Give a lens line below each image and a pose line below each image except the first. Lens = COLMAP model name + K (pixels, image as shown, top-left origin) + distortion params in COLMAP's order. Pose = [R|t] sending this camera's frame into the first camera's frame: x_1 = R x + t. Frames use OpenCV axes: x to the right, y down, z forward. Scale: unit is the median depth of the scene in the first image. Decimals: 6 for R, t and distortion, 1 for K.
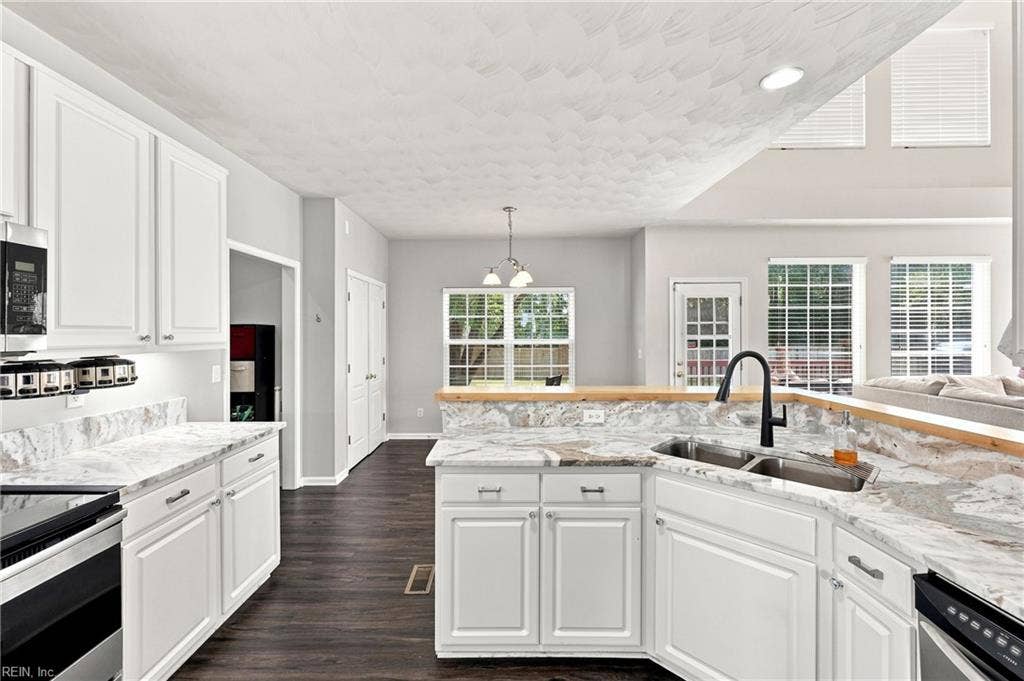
lens RADIAL K [[425.9, 0, 500.5], [0, 425.9, 333.4], [0, 0, 1]] dist [0.001286, 0.000398]
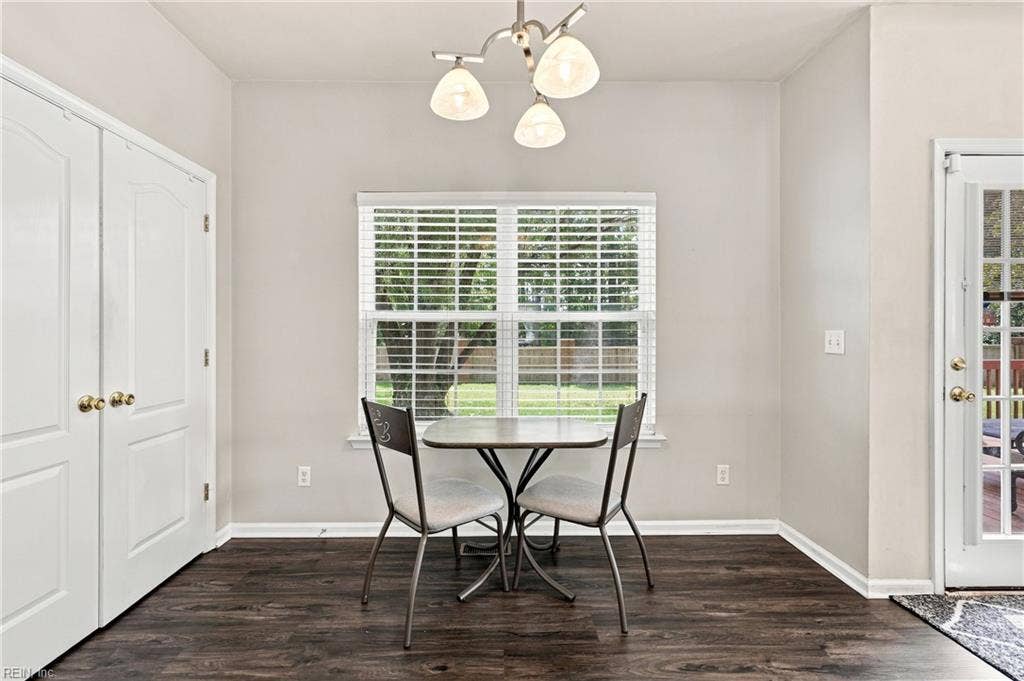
lens RADIAL K [[419.1, 0, 510.8], [0, 419.1, 336.7], [0, 0, 1]] dist [-0.000347, 0.000156]
pose [[0.999238, 0.005115, 0.038683, 0.017922], [-0.005204, 0.999984, 0.002199, 0.101558], [-0.038671, -0.002399, 0.999249, 1.402410]]
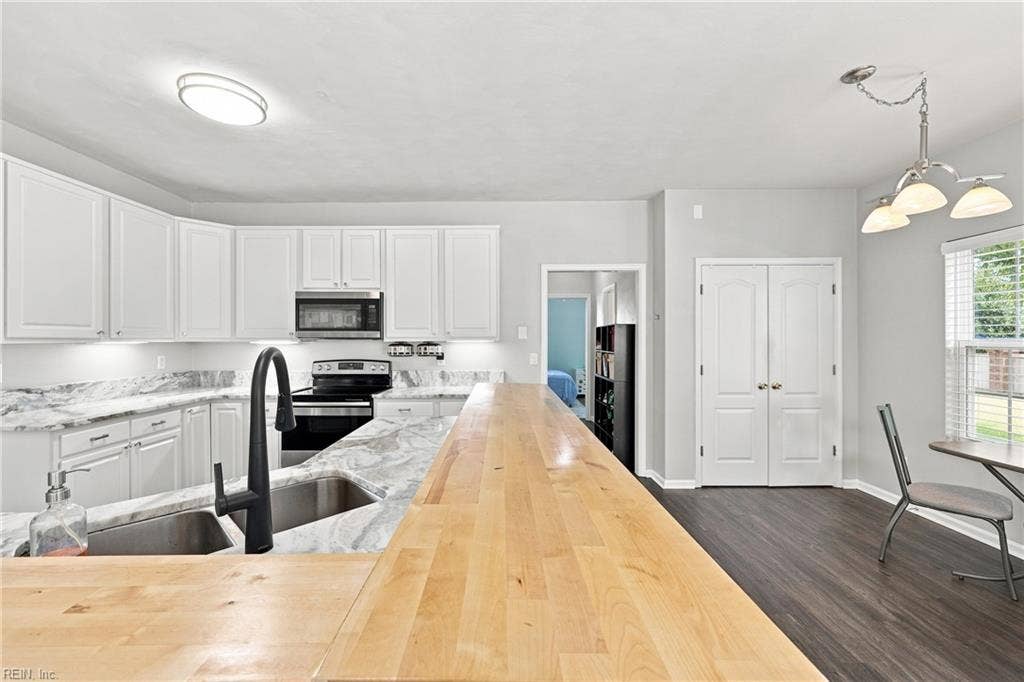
lens RADIAL K [[410.0, 0, 505.7], [0, 410.0, 338.0], [0, 0, 1]] dist [-0.000970, -0.000142]
pose [[0.019104, -0.000409, -0.999817, 0.928186], [0.001923, 0.999998, -0.000372, 0.029567], [0.999816, -0.001916, 0.019105, 1.095473]]
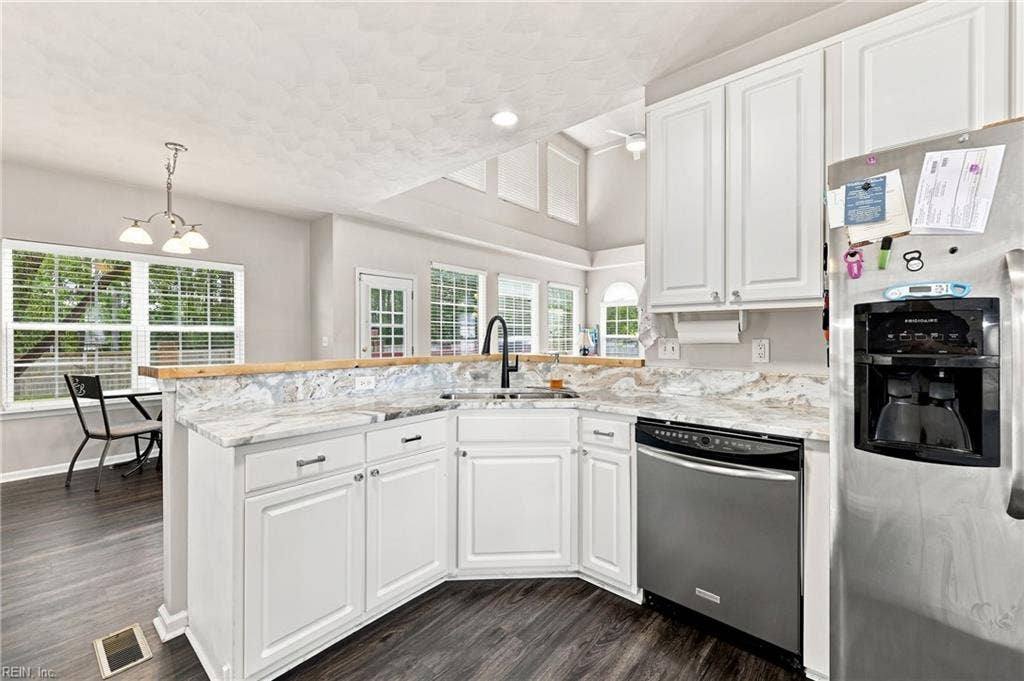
lens RADIAL K [[419.1, 0, 510.8], [0, 419.1, 336.7], [0, 0, 1]] dist [-0.000347, 0.000156]
pose [[0.643701, 0.004198, 0.765266, -0.307726], [-0.002157, 0.999991, -0.003671, 0.090297], [-0.765274, 0.000713, 0.643704, 0.115648]]
